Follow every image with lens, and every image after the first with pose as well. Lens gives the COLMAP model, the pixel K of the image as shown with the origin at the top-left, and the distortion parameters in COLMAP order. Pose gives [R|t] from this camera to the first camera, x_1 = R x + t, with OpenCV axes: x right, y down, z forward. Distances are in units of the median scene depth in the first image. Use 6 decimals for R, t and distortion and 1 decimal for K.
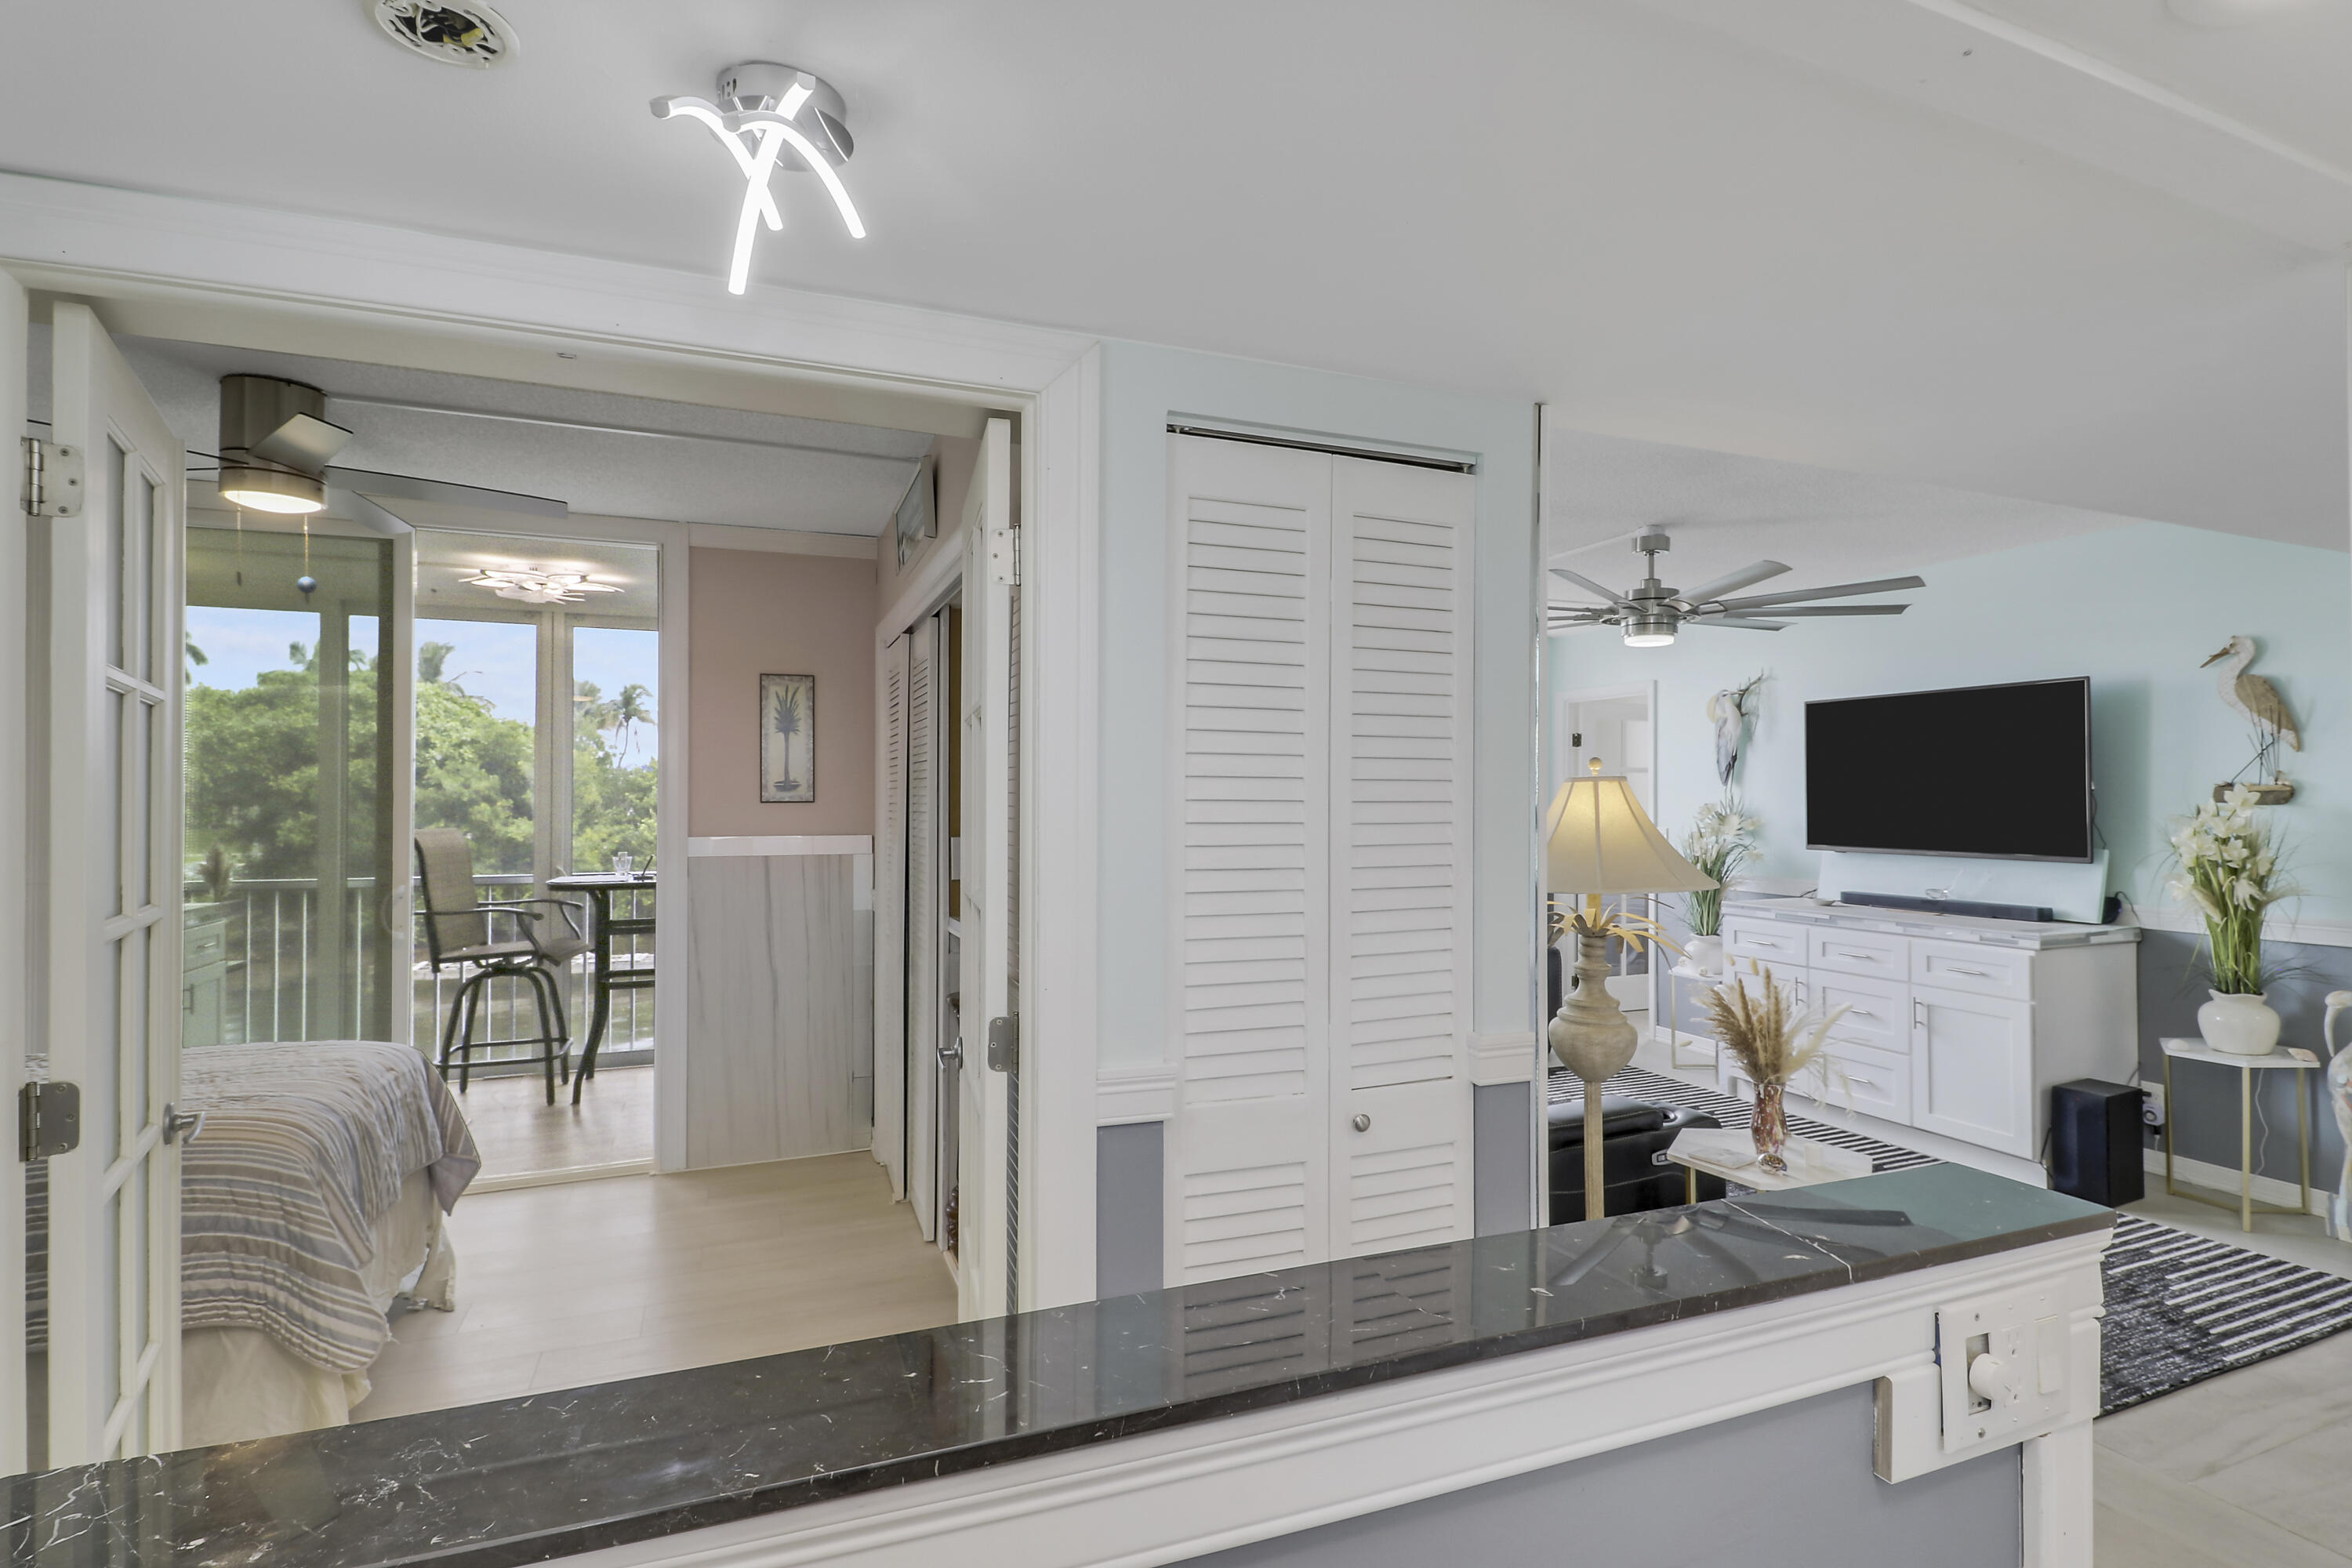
lens RADIAL K [[1116.8, 0, 1215.4], [0, 1116.8, 800.3], [0, 0, 1]] dist [-0.005729, -0.006817]
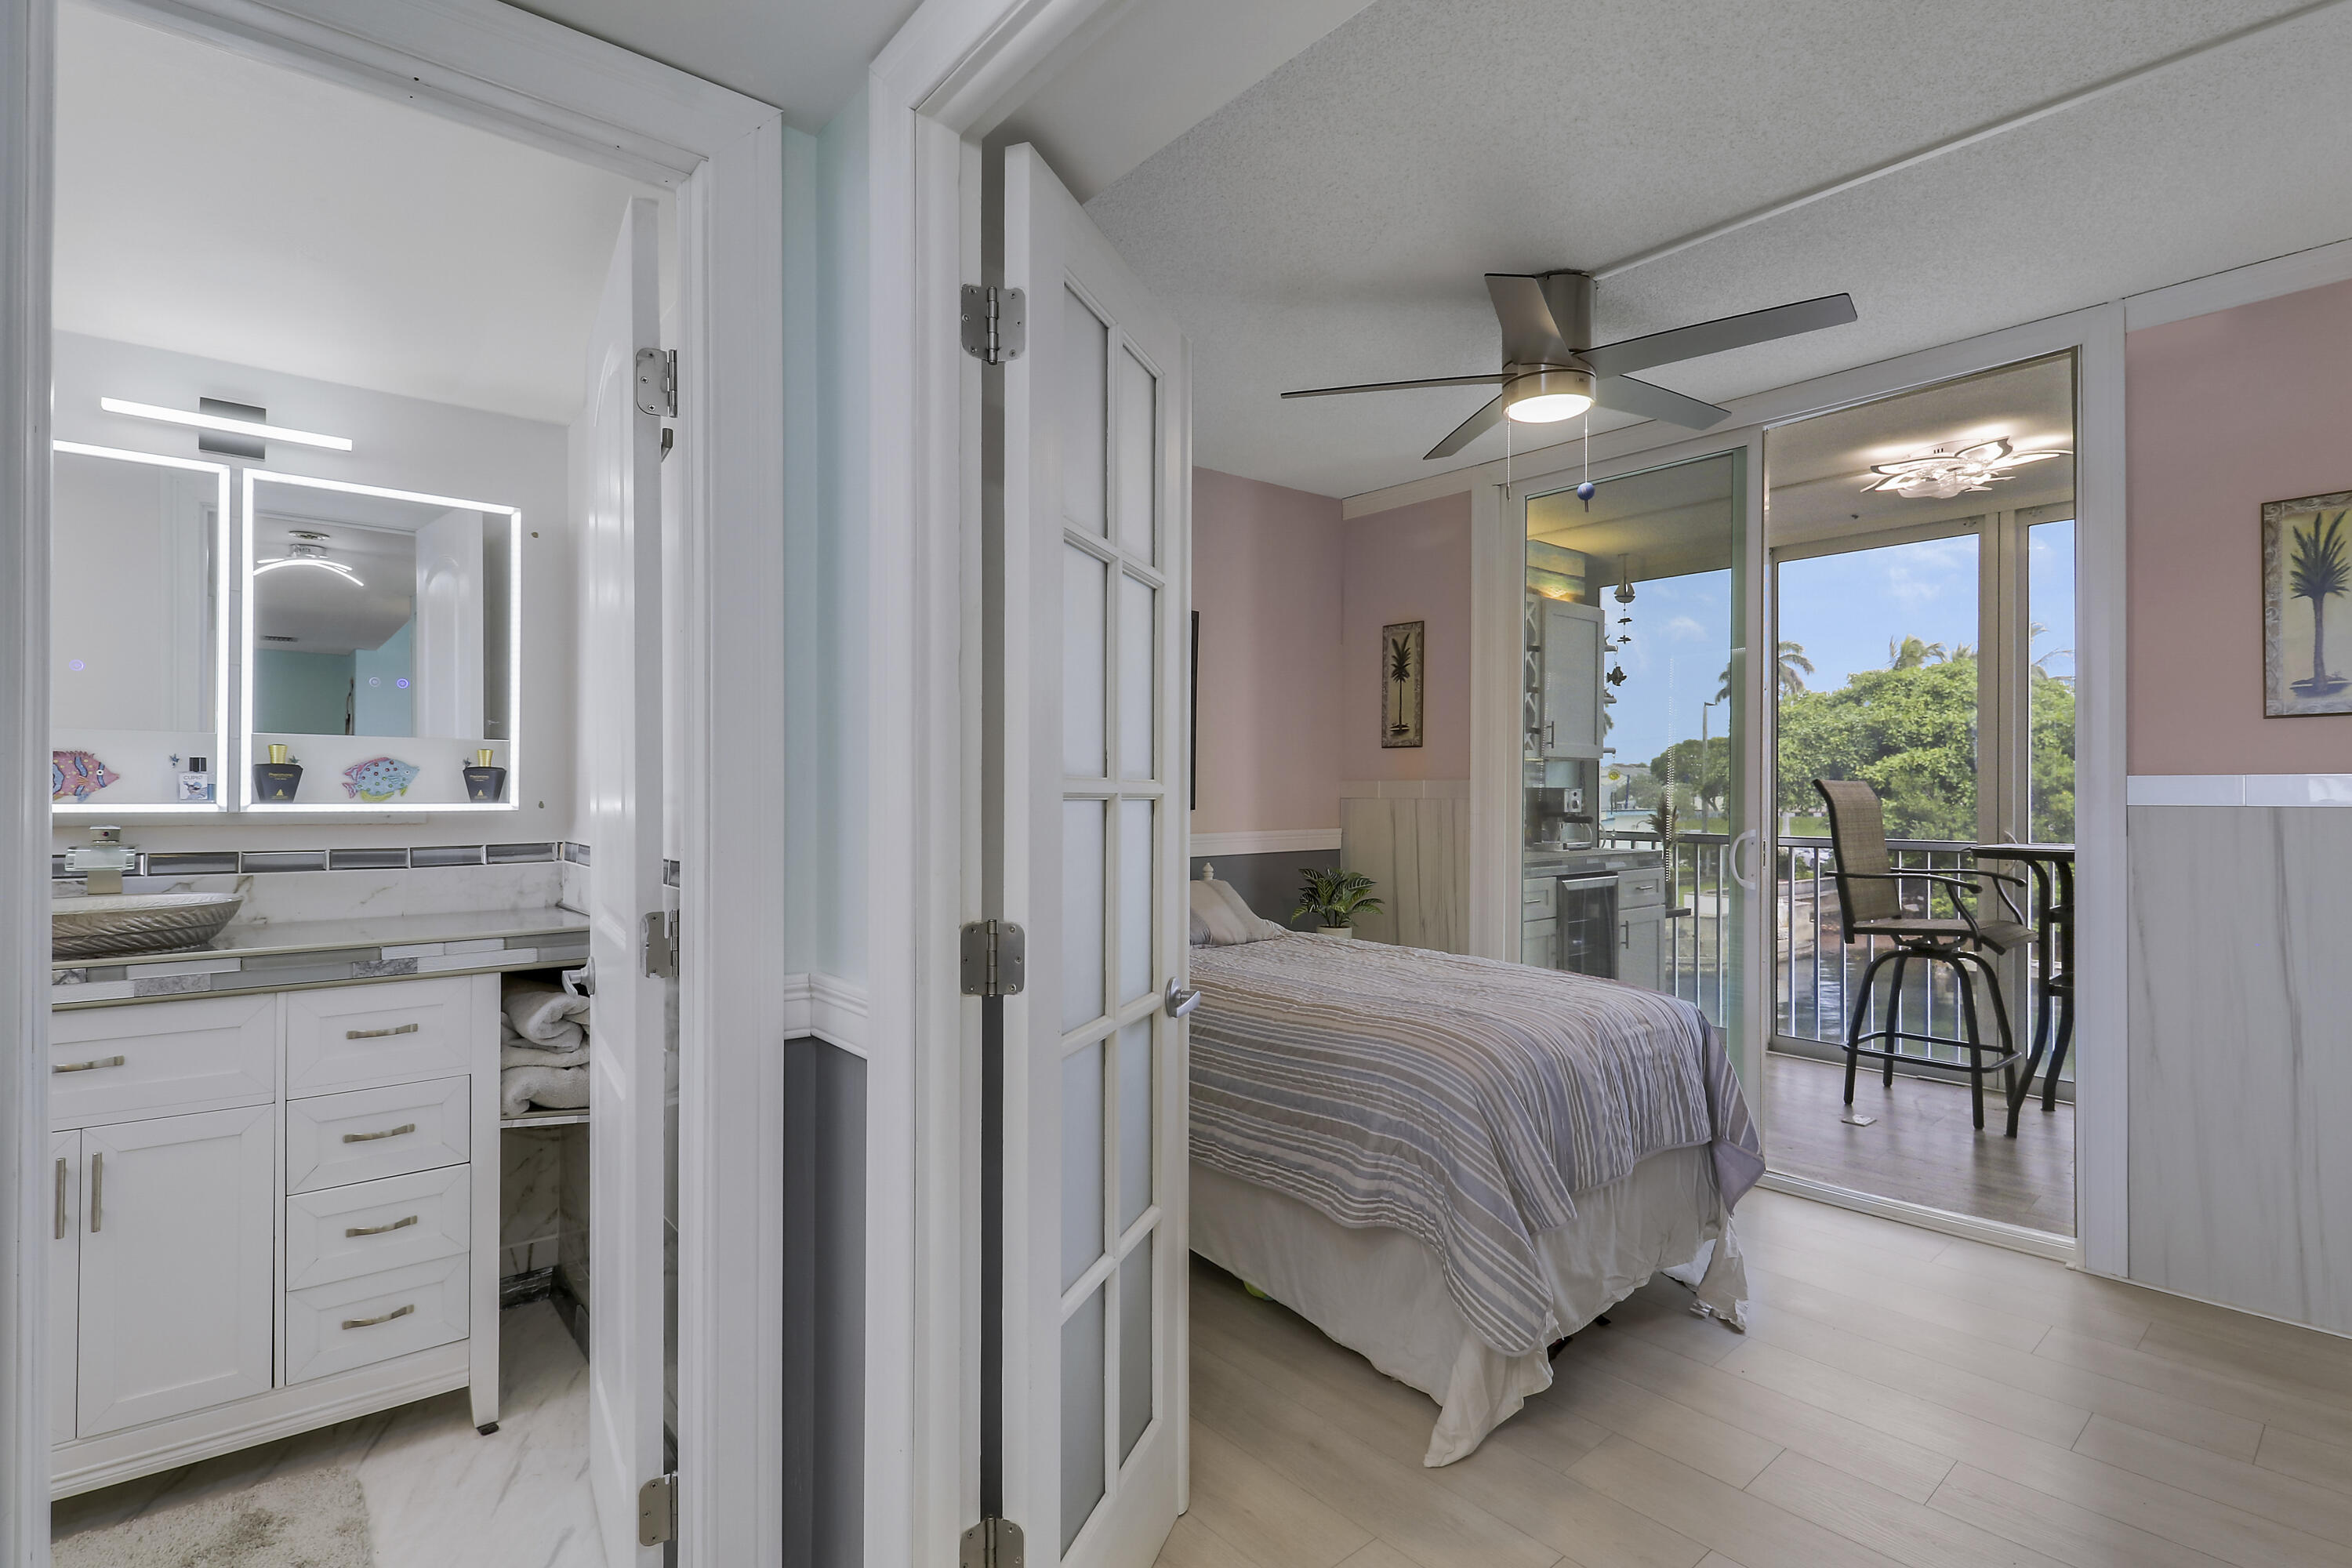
lens RADIAL K [[1116.8, 0, 1161.3], [0, 1116.8, 787.2], [0, 0, 1]] dist [-0.005729, -0.006817]
pose [[0.289668, -0.003938, -0.957119, -0.009729], [-0.000978, 0.999990, -0.004410, 0.035230], [0.957127, 0.002213, 0.289661, 0.215326]]
